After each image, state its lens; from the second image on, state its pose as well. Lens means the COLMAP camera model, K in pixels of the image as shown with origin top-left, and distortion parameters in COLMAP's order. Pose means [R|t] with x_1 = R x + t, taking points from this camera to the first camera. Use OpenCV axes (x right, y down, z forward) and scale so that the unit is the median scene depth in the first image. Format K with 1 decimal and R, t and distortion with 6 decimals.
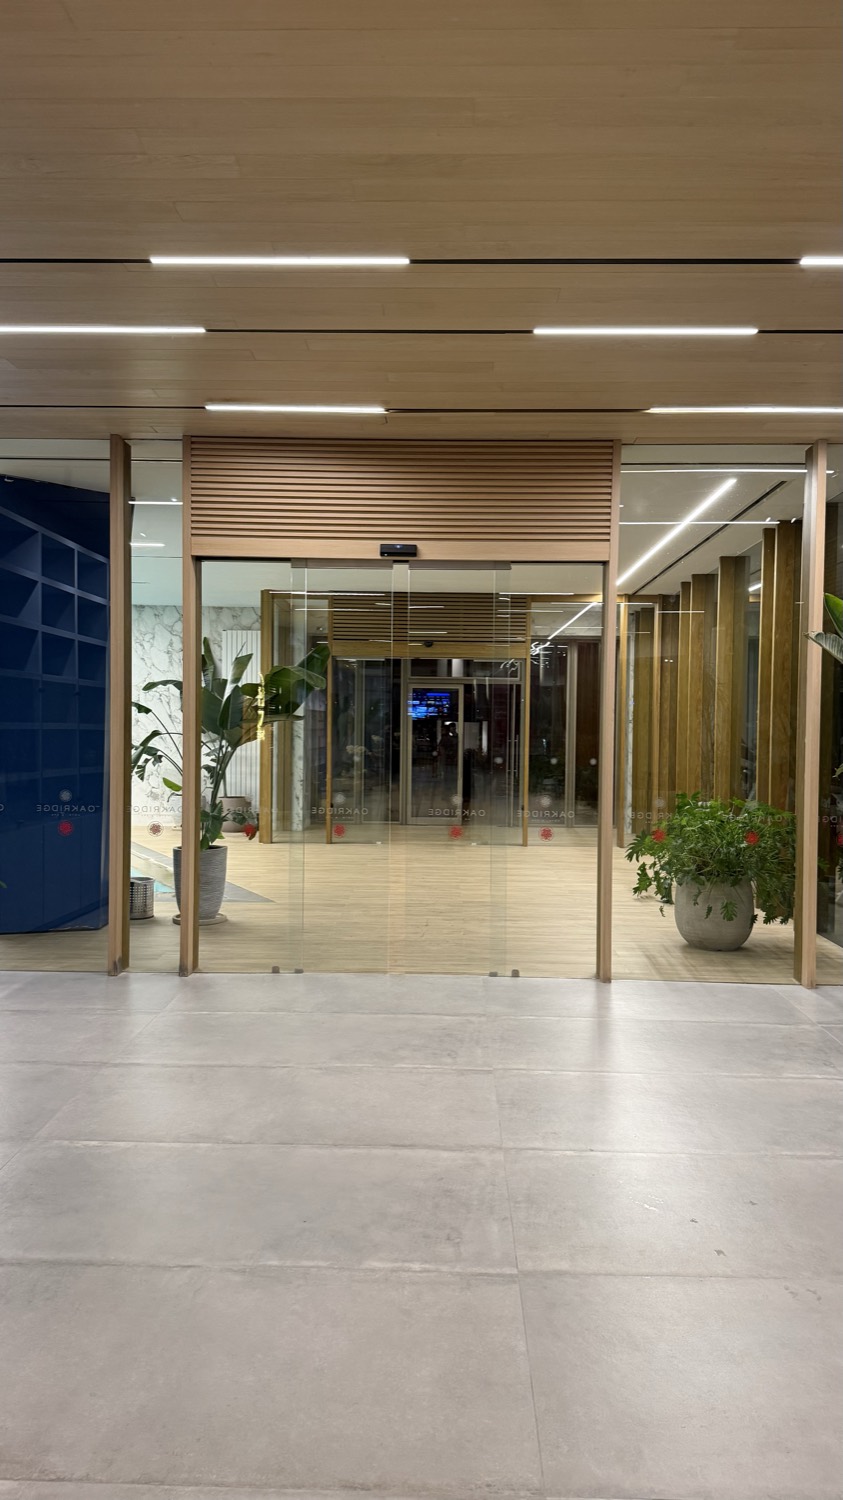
lens RADIAL K [[1060.2, 0, 421.5], [0, 1060.2, 750.0], [0, 0, 1]] dist [-0.000712, -0.006397]
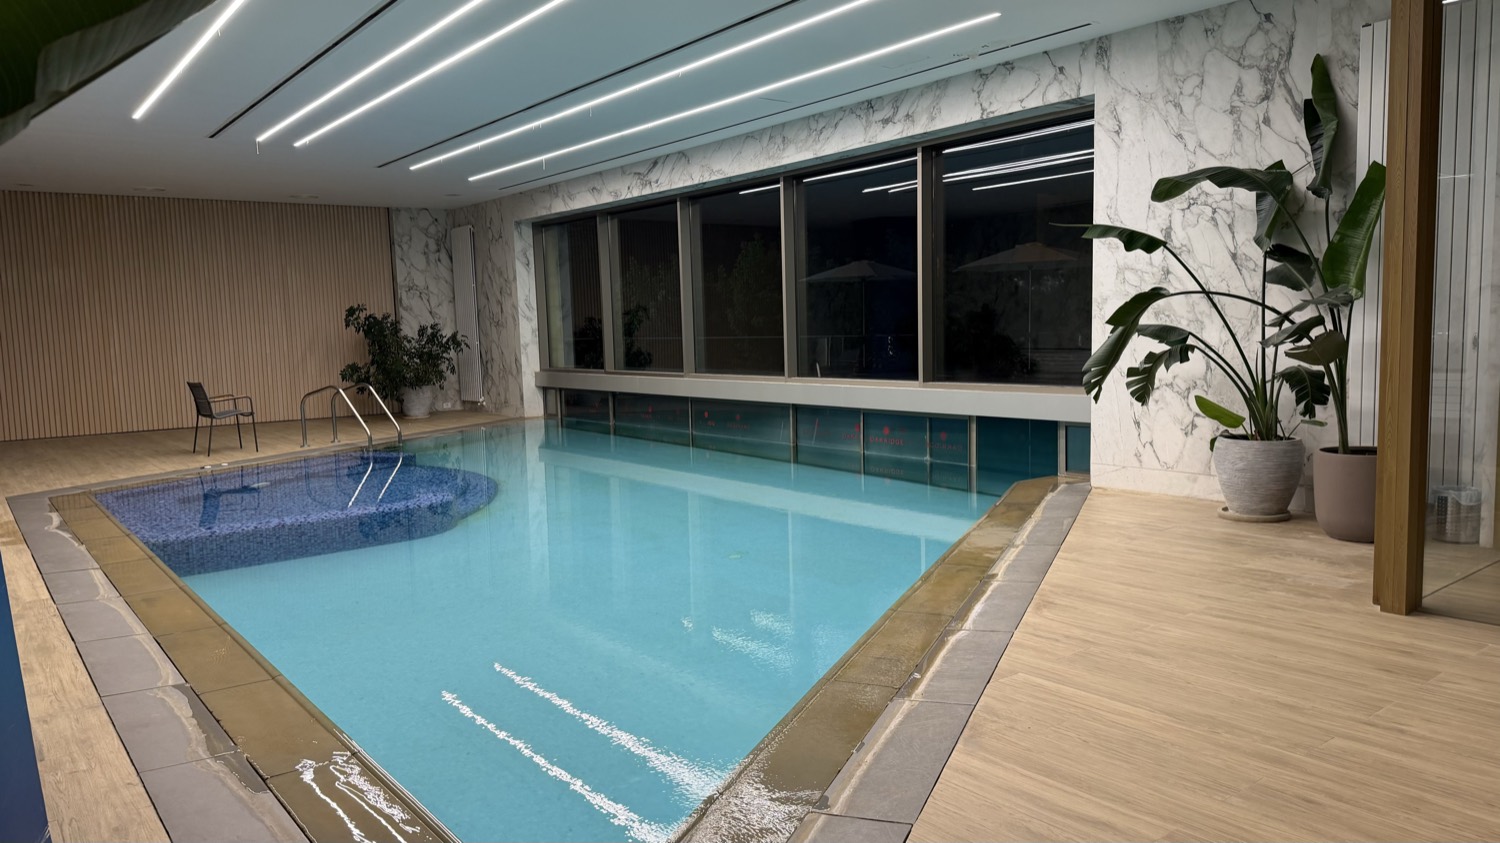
lens RADIAL K [[1060.2, 0, 748.6], [0, 1060.2, 424.3], [0, 0, 1]] dist [-0.000712, -0.006397]
pose [[0.628321, 0.043239, -0.776751, -0.017905], [0.018158, 0.997367, 0.070207, 0.003577], [0.777742, -0.058217, 0.625882, 0.578040]]
